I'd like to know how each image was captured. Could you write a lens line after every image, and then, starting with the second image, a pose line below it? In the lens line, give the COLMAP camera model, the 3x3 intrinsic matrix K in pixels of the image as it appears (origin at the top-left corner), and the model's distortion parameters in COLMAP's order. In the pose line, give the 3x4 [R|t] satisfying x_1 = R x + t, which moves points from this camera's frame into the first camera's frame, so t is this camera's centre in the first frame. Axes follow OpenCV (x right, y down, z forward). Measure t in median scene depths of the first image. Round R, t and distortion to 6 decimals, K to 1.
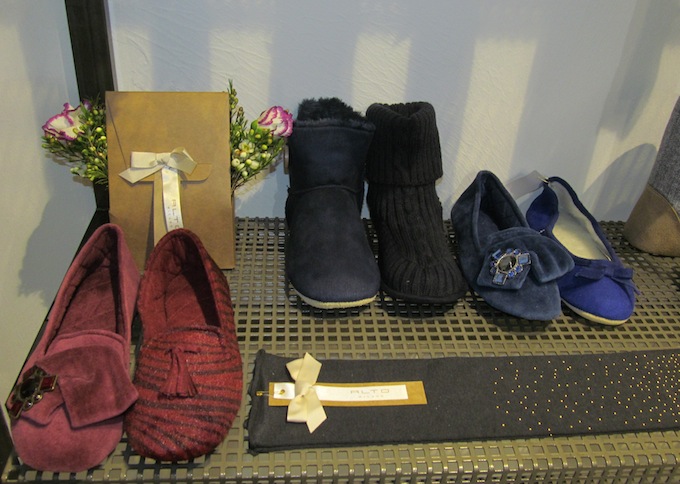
lens RADIAL K [[667.4, 0, 339.5], [0, 667.4, 244.6], [0, 0, 1]] dist [-0.037862, 0.000000]
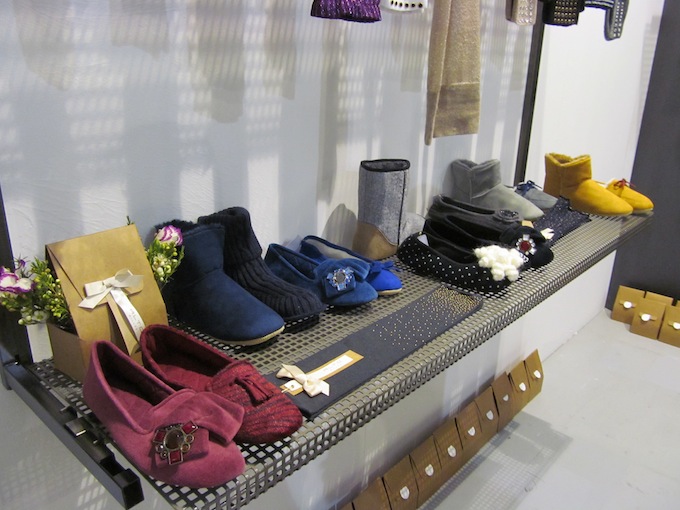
lens RADIAL K [[572.3, 0, 341.4], [0, 572.3, 253.4], [0, 0, 1]] dist [-0.048987, -0.000541]
pose [[0.732951, -0.273824, 0.622738, -0.594413], [0.386459, 0.920956, -0.049902, 0.044418], [-0.559850, 0.277238, 0.780837, -0.112361]]
